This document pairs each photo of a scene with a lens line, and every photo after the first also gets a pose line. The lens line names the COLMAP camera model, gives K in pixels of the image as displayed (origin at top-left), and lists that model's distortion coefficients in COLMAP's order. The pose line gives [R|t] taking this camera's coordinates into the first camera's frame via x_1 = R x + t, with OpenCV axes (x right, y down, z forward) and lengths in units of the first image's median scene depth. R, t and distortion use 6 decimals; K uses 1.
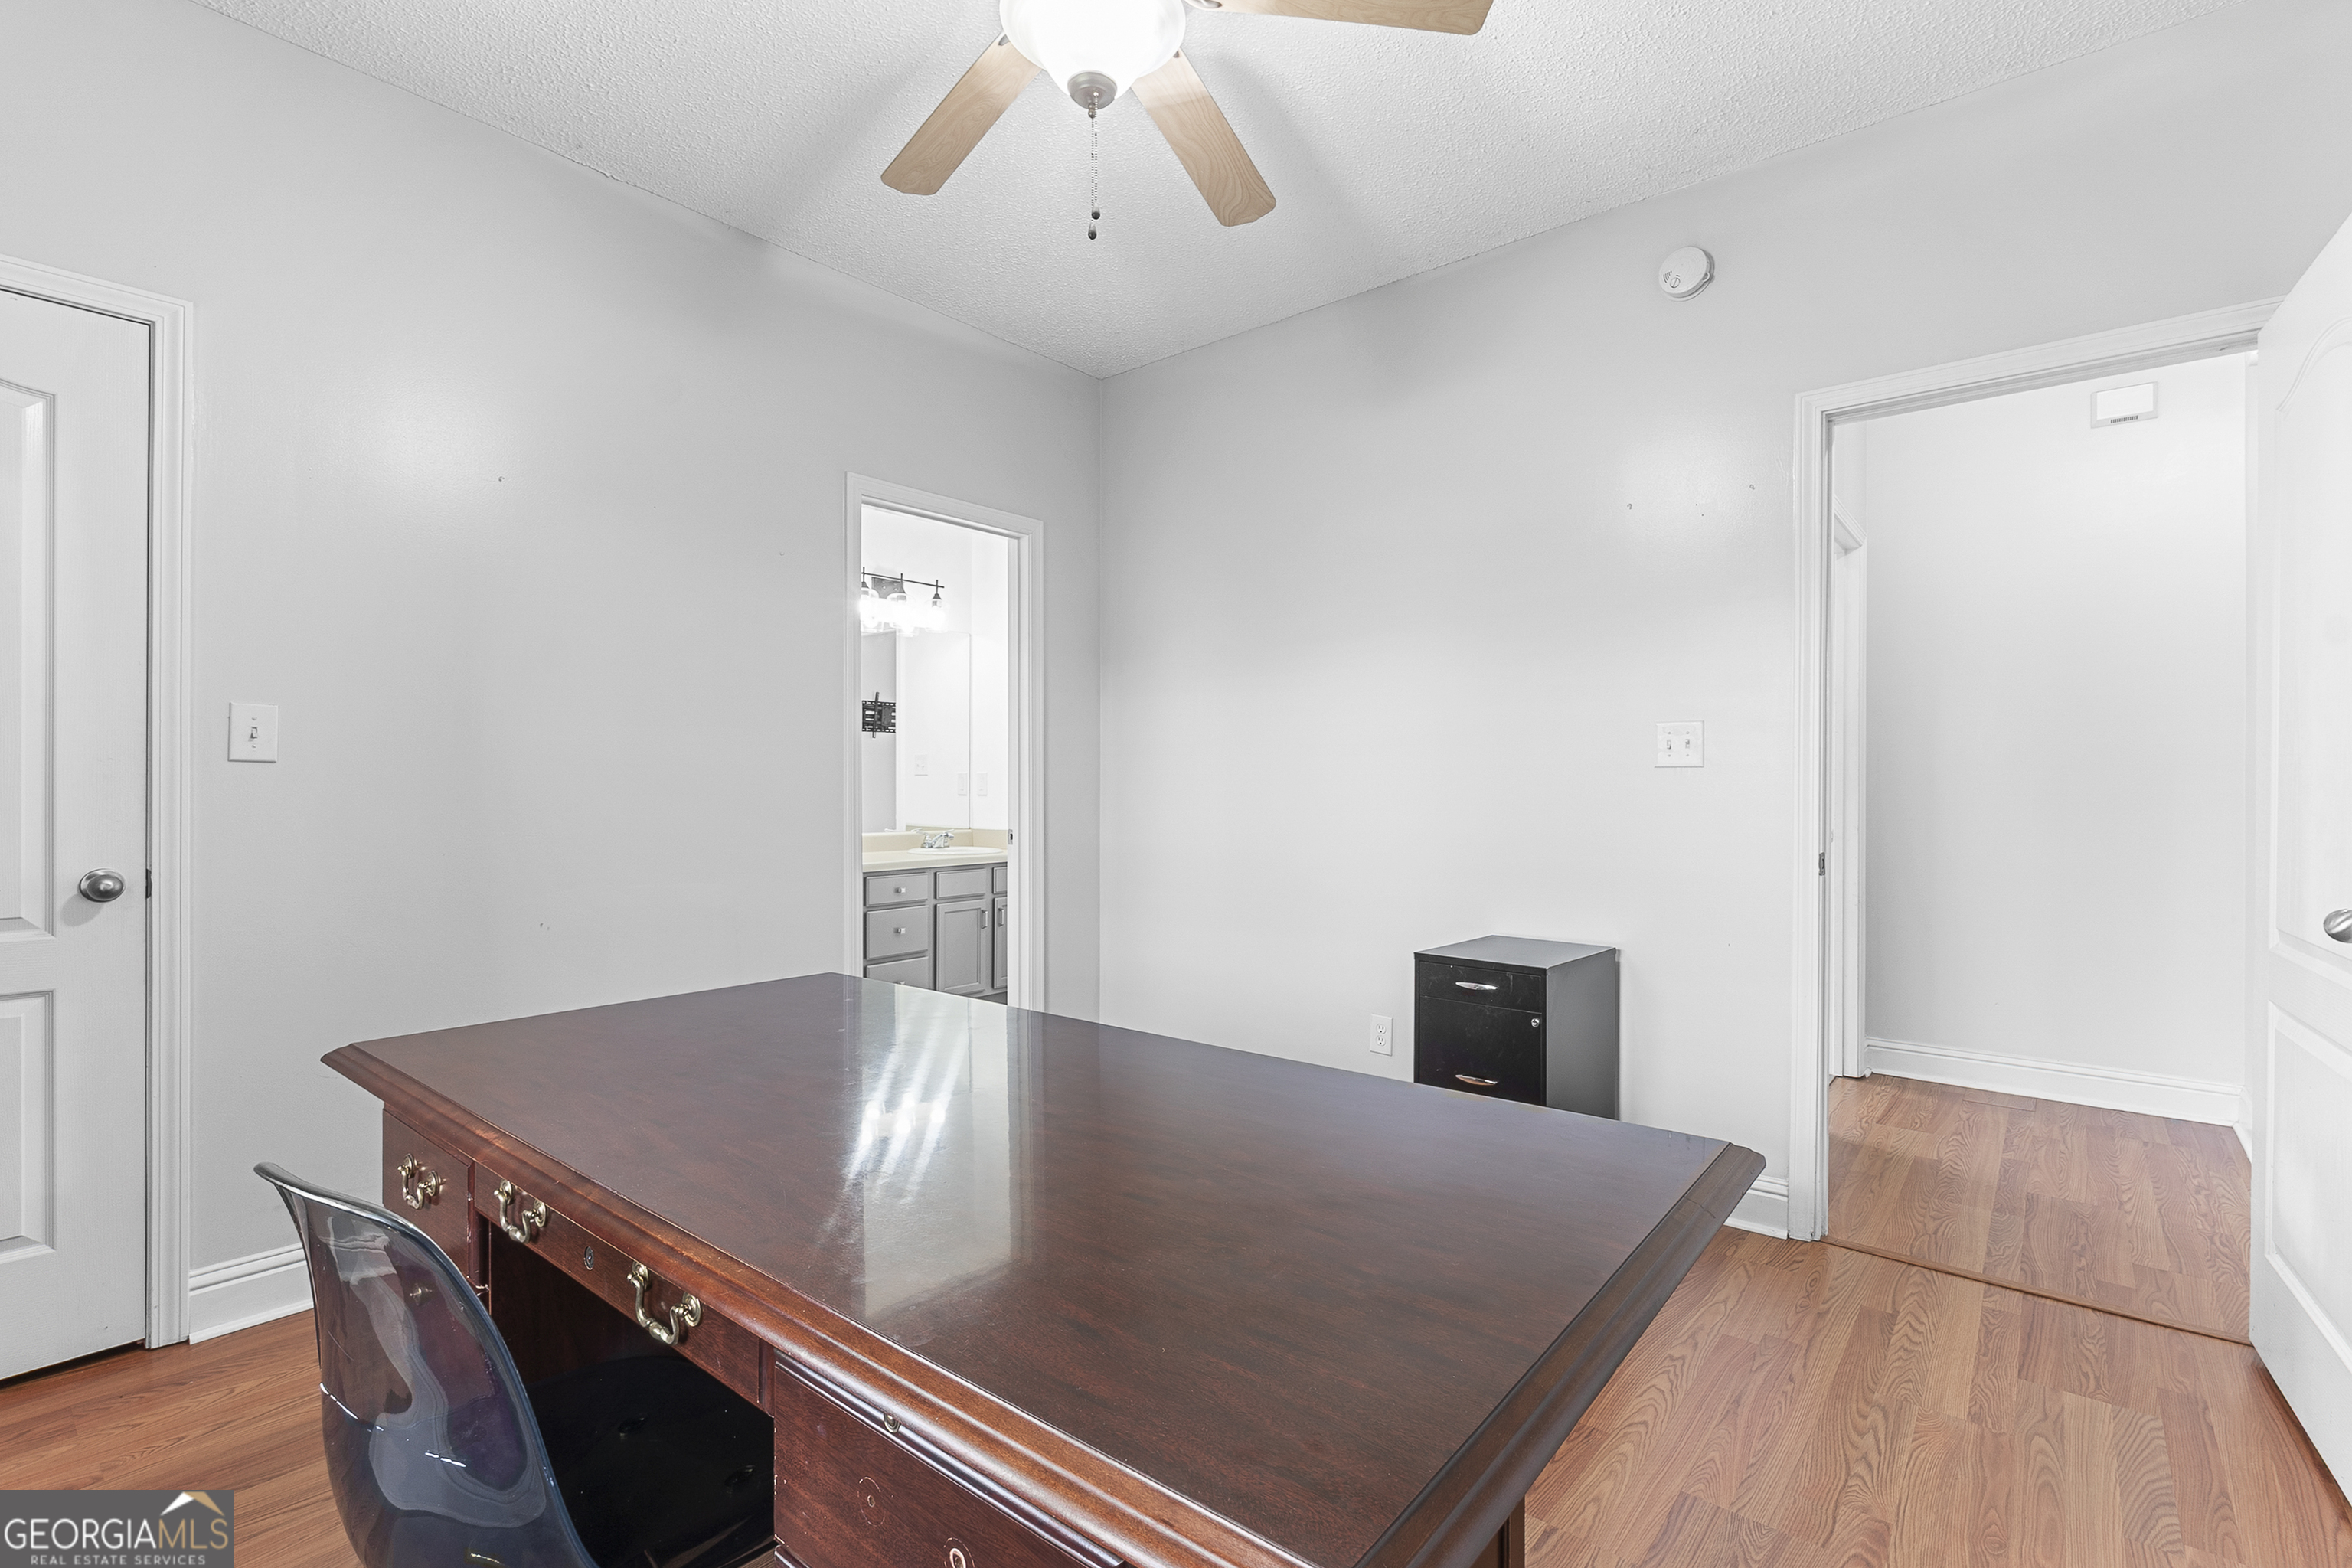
lens RADIAL K [[1054.8, 0, 1170.5], [0, 1054.8, 760.0], [0, 0, 1]] dist [-0.000771, -0.000031]
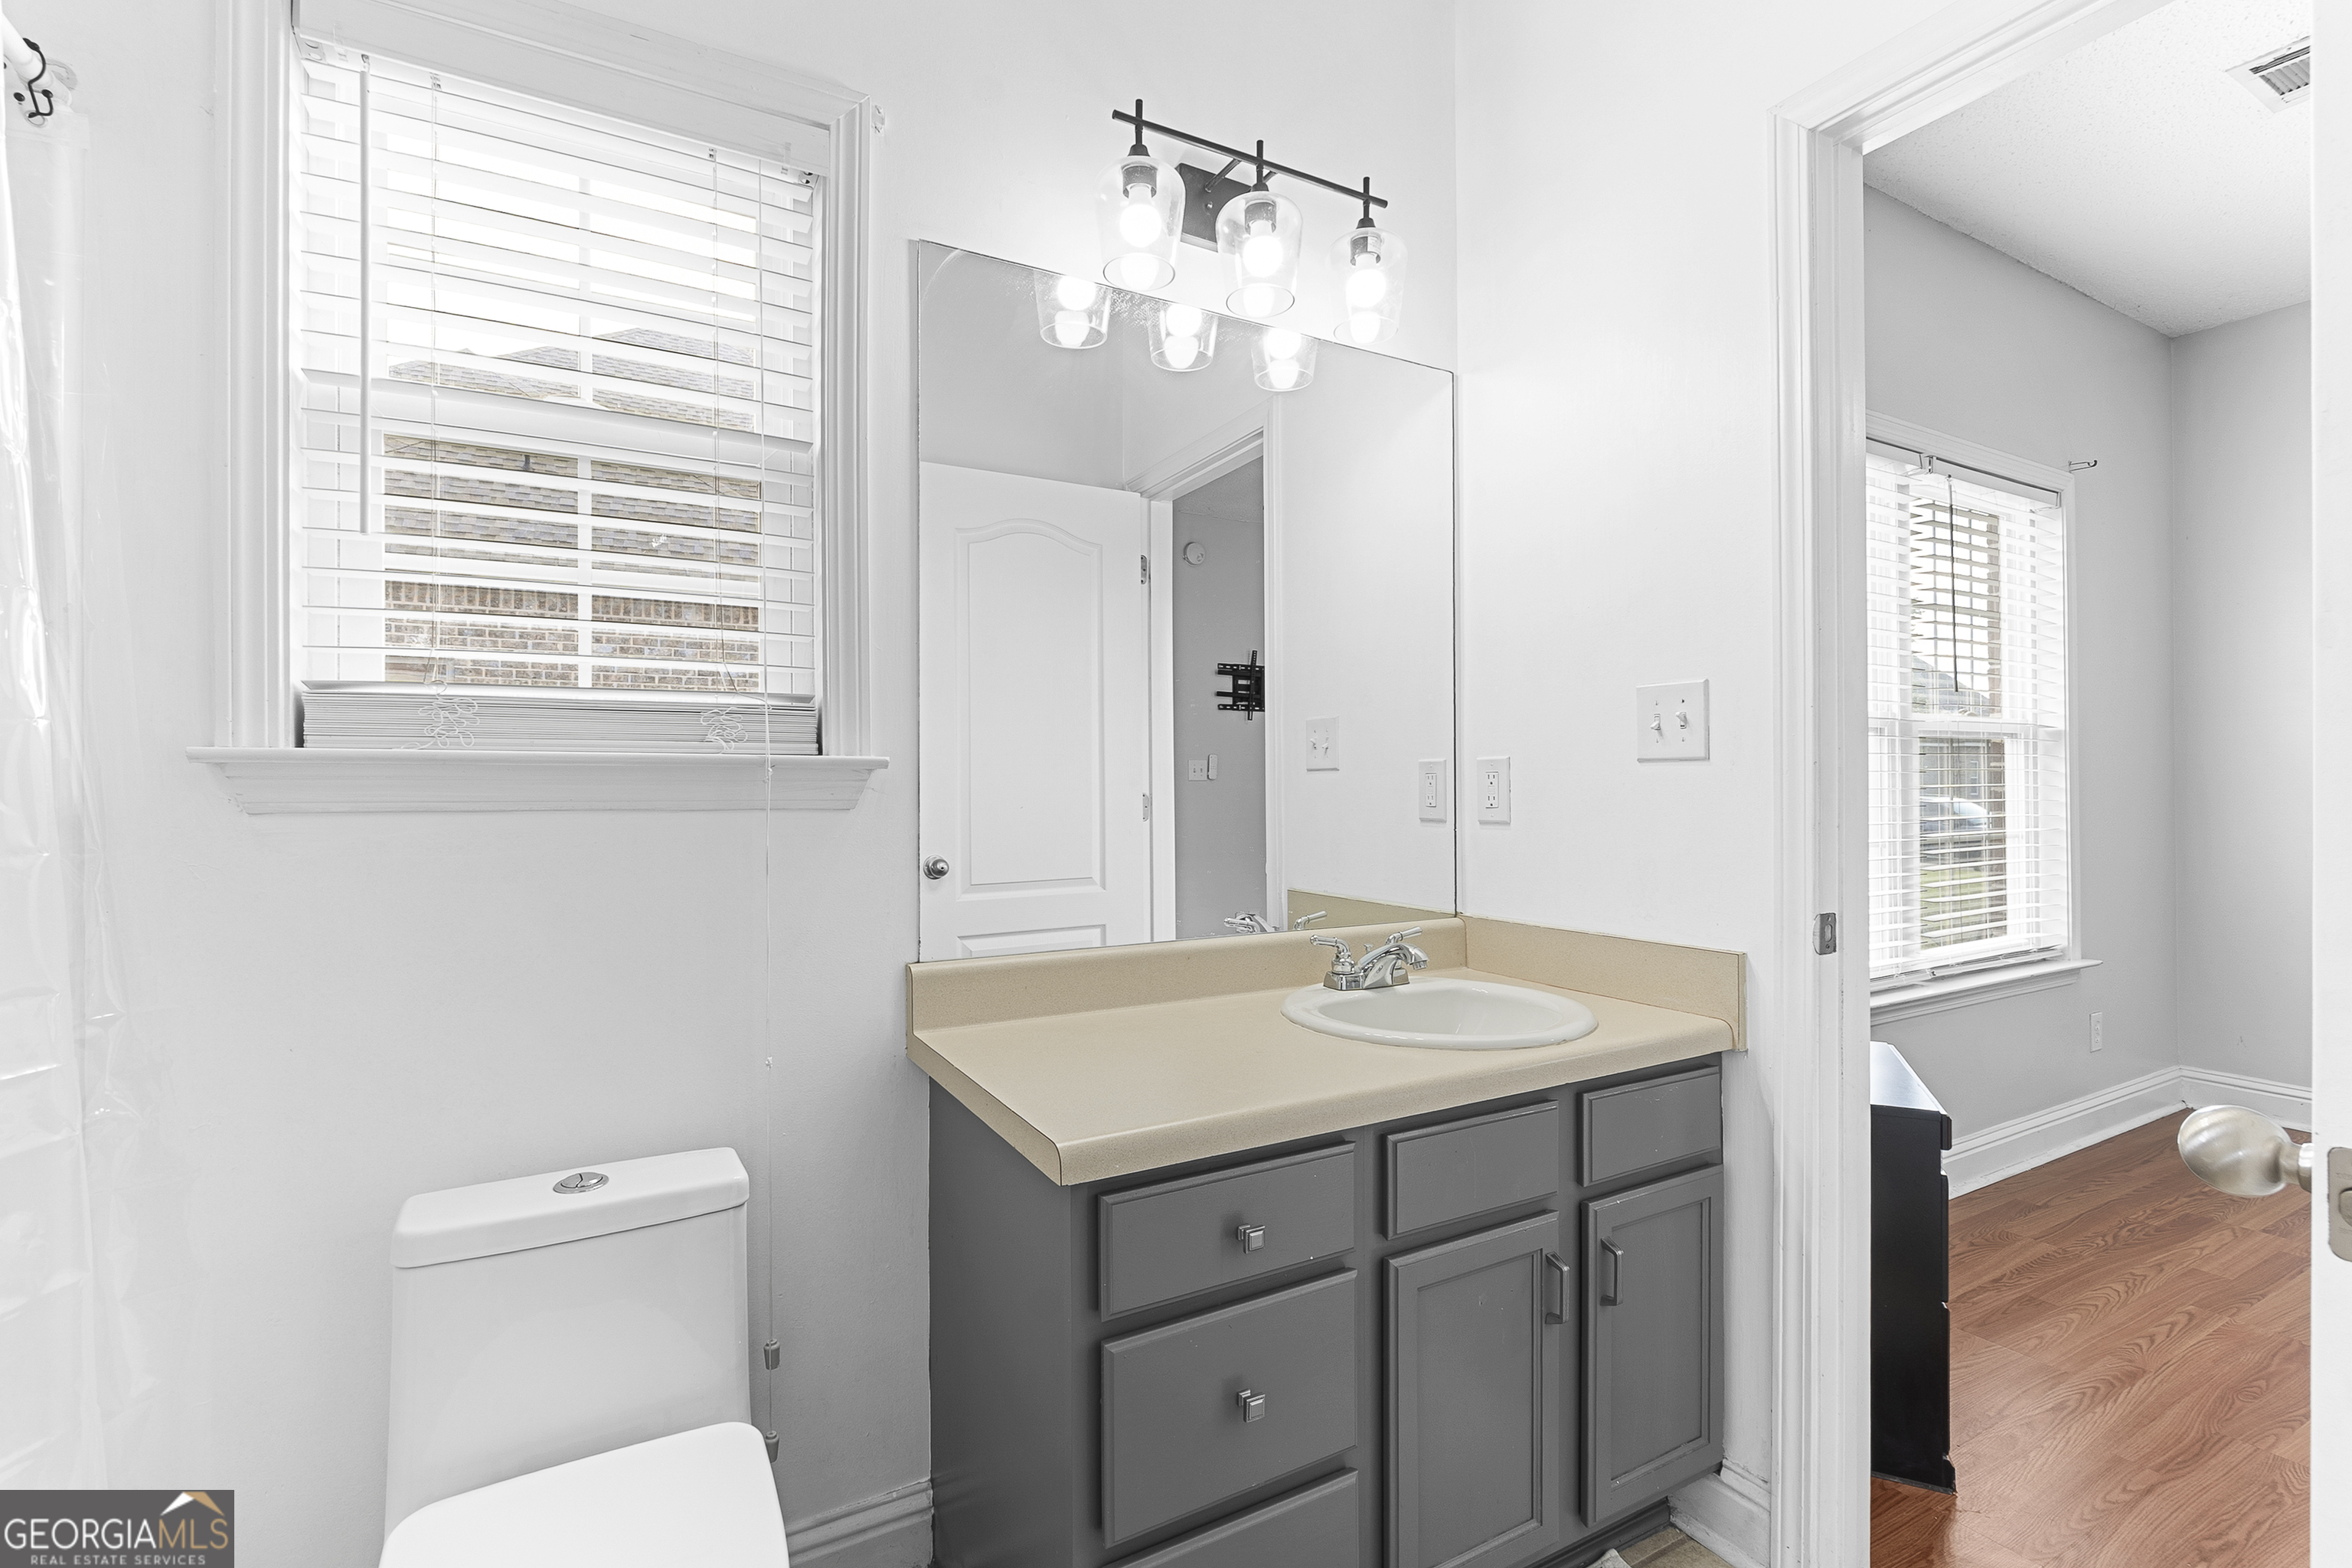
lens RADIAL K [[1054.8, 0, 1170.5], [0, 1054.8, 760.0], [0, 0, 1]] dist [-0.000771, -0.000031]
pose [[0.933196, -0.003706, -0.359348, -0.171325], [0.004429, 0.999989, 0.001189, 0.013092], [0.359340, -0.002701, 0.933203, 0.712925]]
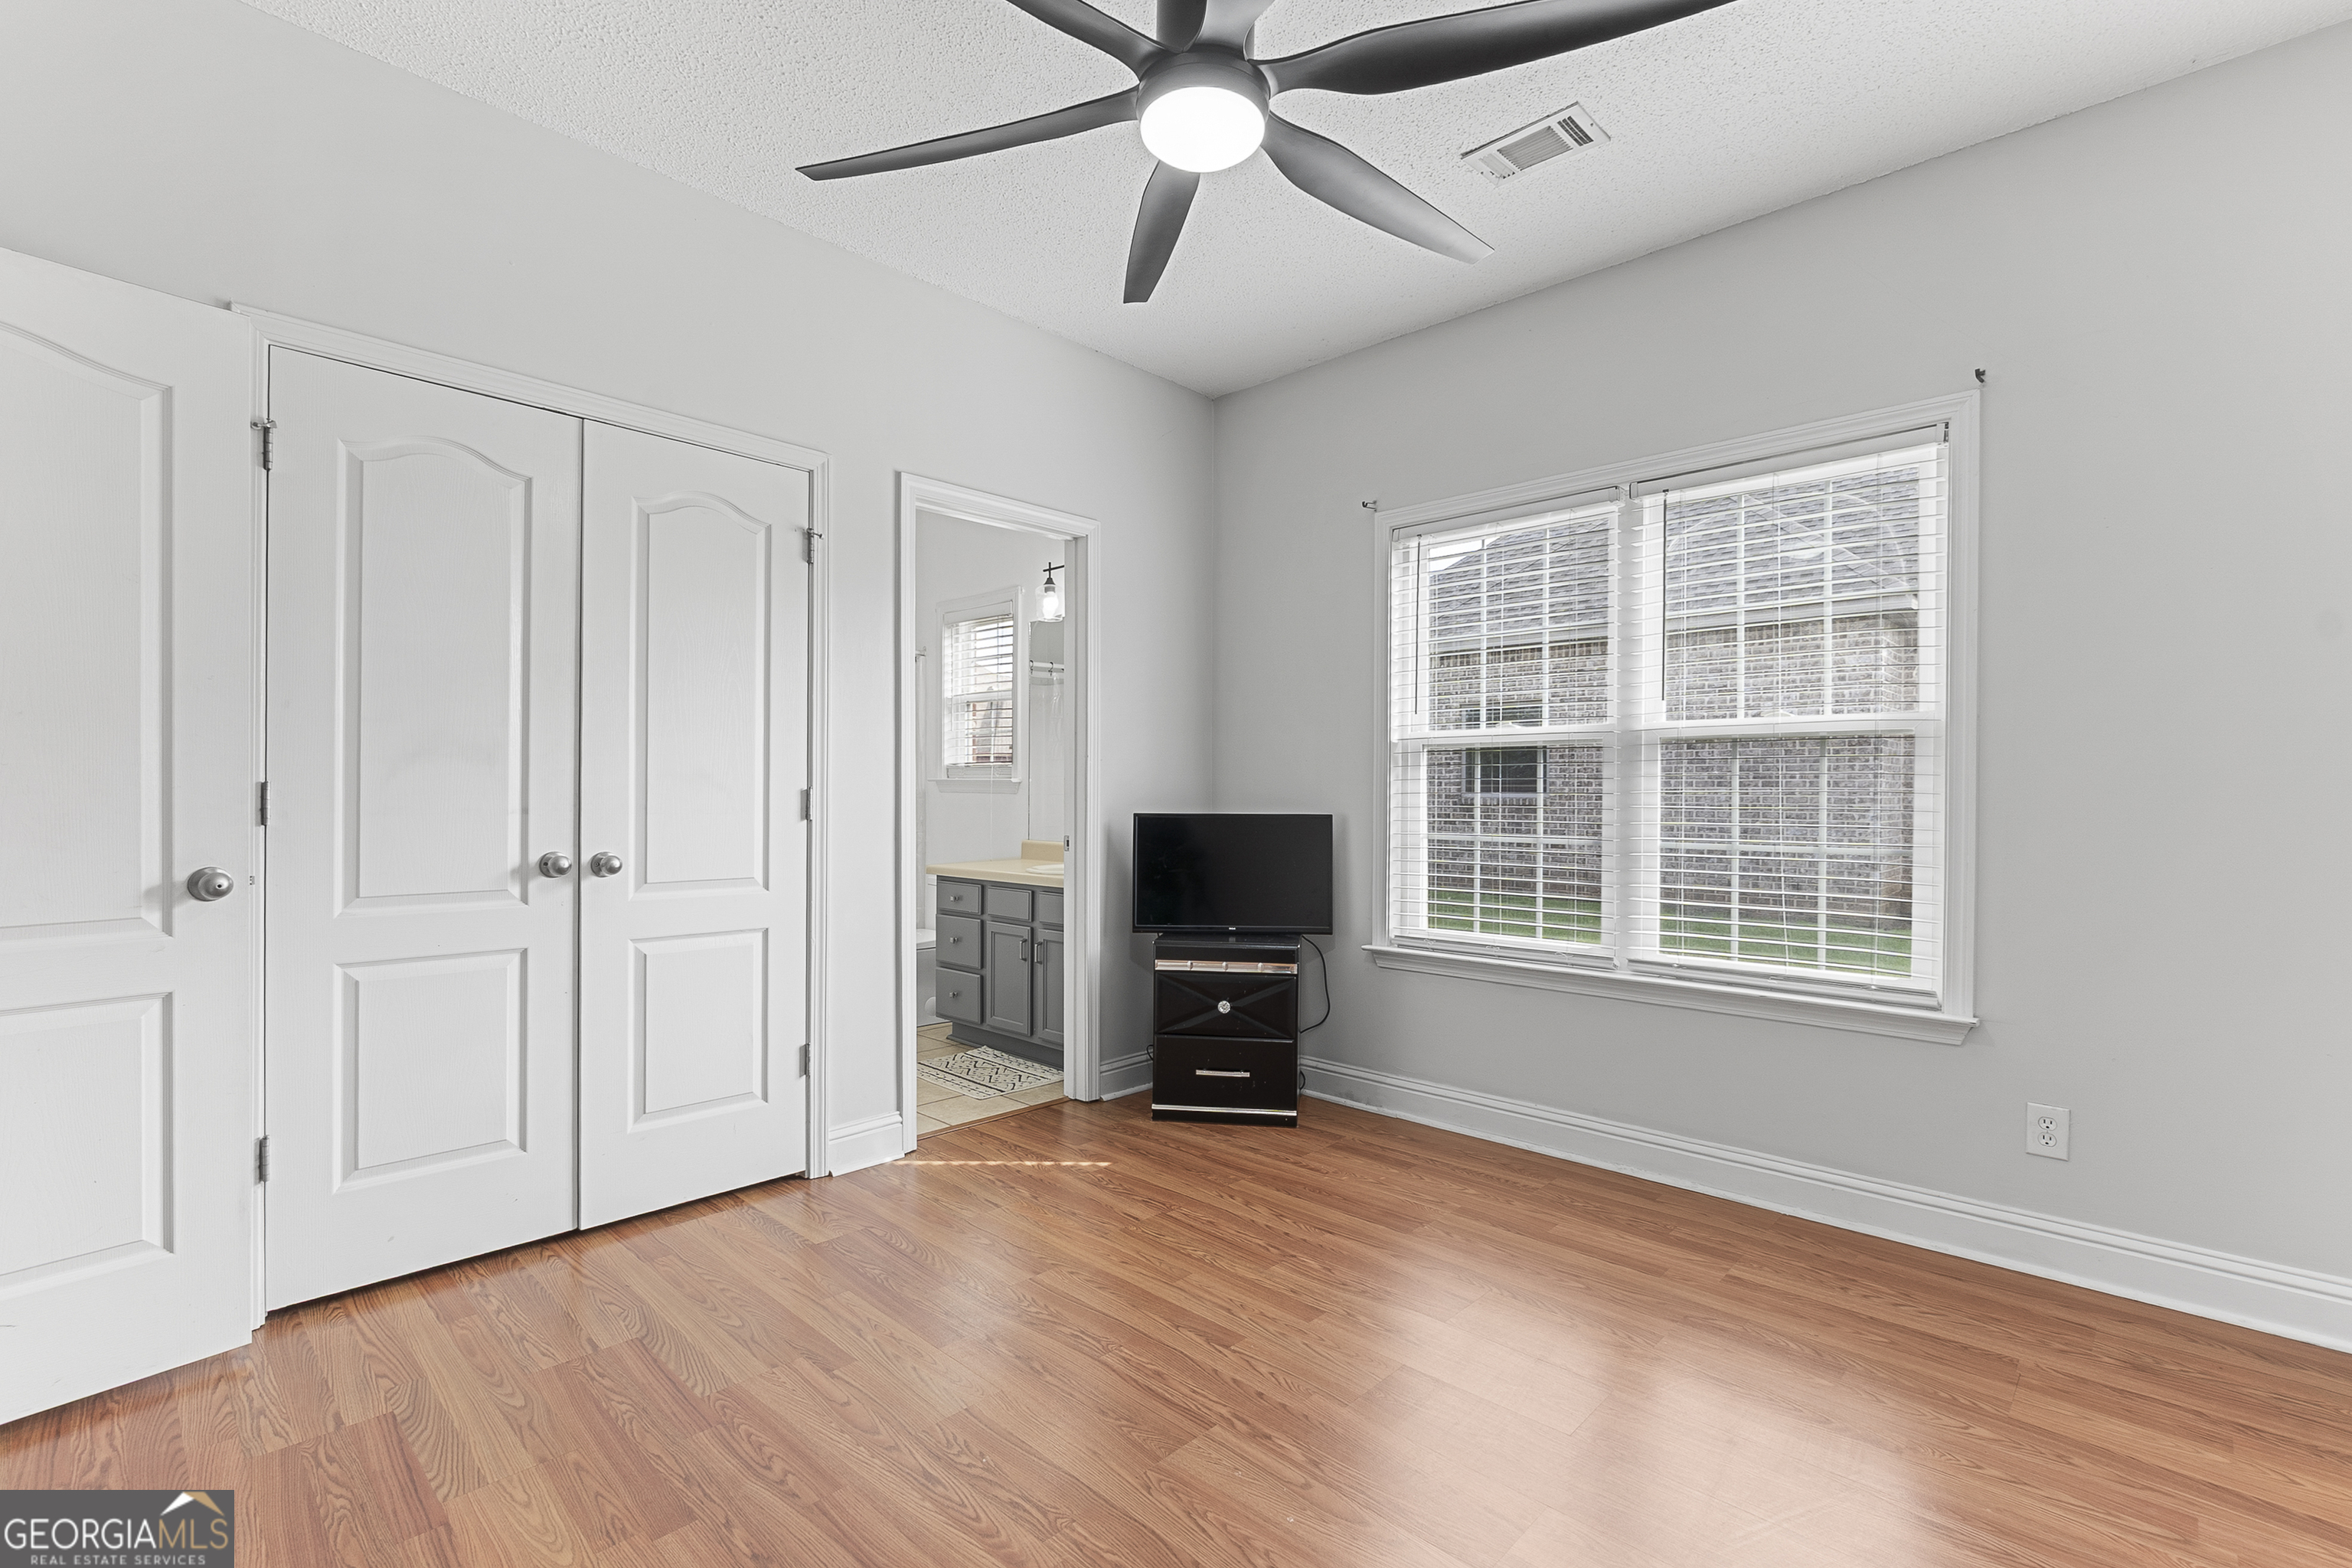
lens RADIAL K [[1054.8, 0, 1170.5], [0, 1054.8, 760.0], [0, 0, 1]] dist [-0.000771, -0.000031]
pose [[-0.069221, -0.019897, -0.997403, 0.664053], [0.018314, 0.999607, -0.021212, 0.018307], [0.997433, -0.019735, -0.068830, 1.182607]]
